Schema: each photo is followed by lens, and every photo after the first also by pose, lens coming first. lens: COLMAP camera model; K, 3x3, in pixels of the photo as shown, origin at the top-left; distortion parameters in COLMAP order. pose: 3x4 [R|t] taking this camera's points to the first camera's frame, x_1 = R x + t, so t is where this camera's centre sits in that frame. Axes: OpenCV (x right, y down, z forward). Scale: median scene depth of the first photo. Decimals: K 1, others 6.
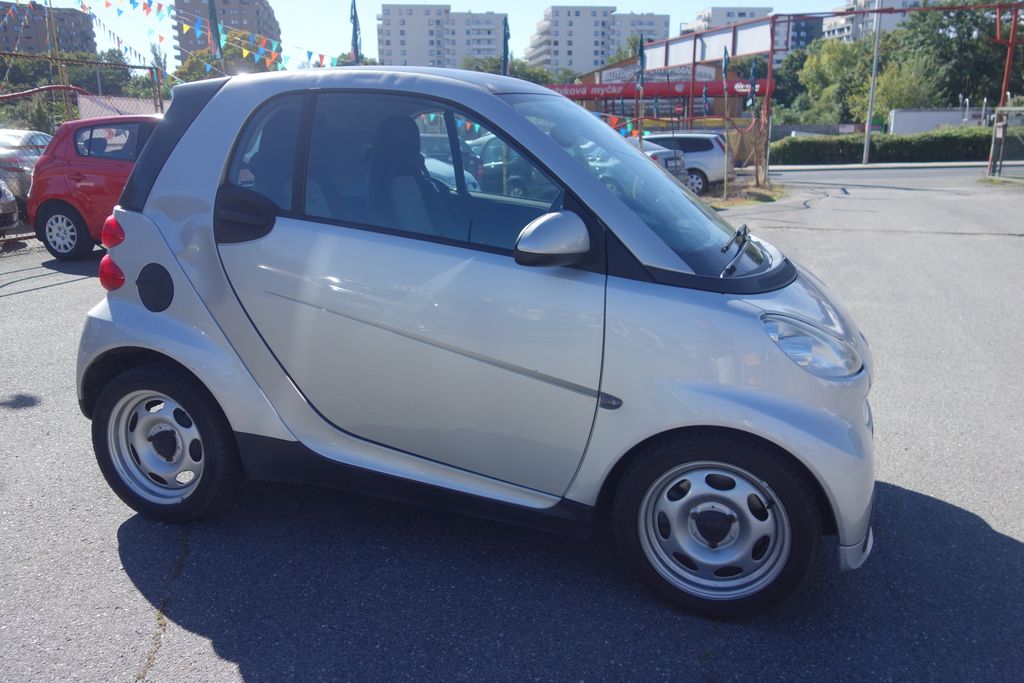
lens RADIAL K [[811.4, 0, 511.0], [0, 811.4, 339.0], [0, 0, 1]] dist [0.007180, -0.006249]
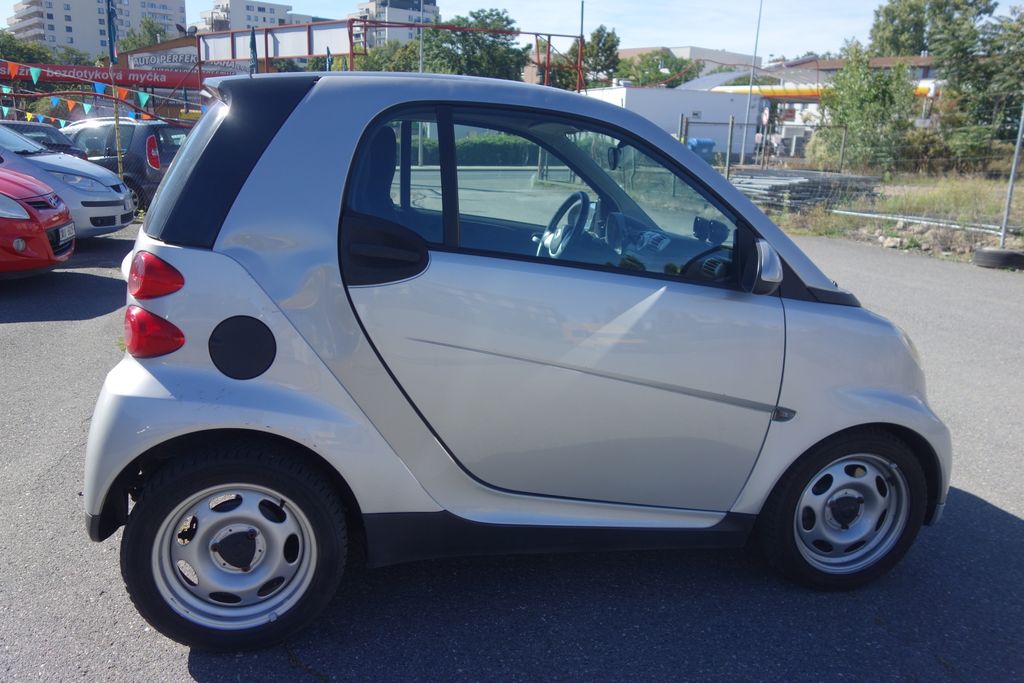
lens RADIAL K [[811.4, 0, 511.0], [0, 811.4, 339.0], [0, 0, 1]] dist [0.007180, -0.006249]
pose [[0.849447, -0.089320, 0.520059, -0.072888], [0.087002, 0.995788, 0.028921, -0.008403], [-0.520452, 0.020679, 0.853641, 0.026373]]
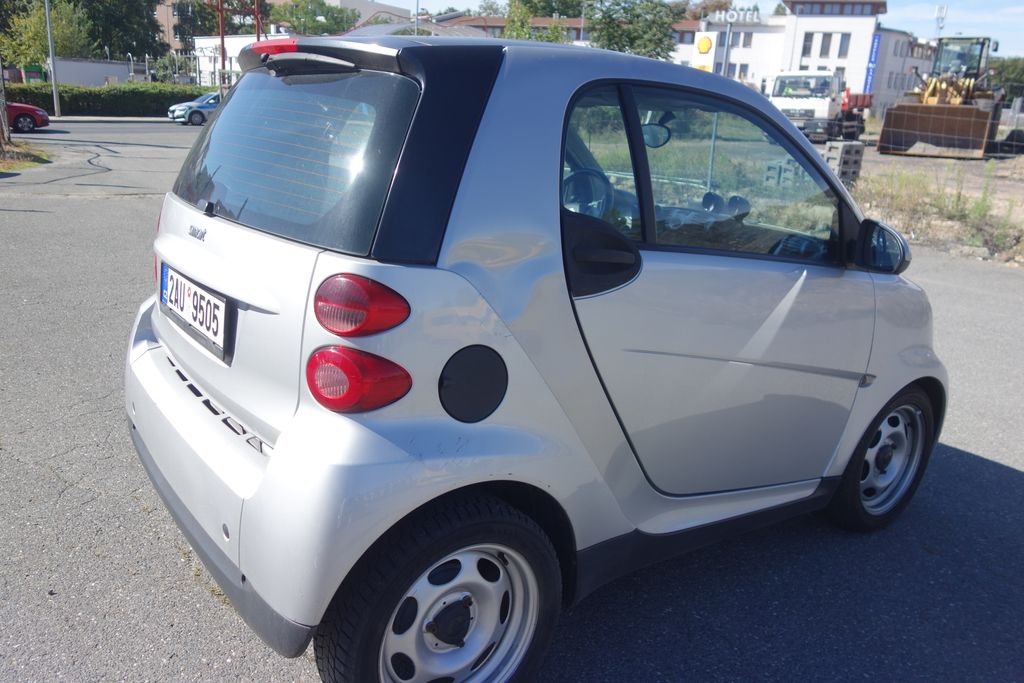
lens RADIAL K [[811.4, 0, 511.0], [0, 811.4, 339.0], [0, 0, 1]] dist [0.007180, -0.006249]
pose [[0.566700, -0.191176, 0.801438, -0.107225], [0.144509, 0.980693, 0.131753, -0.020467], [-0.811153, 0.041151, 0.583385, 0.072574]]
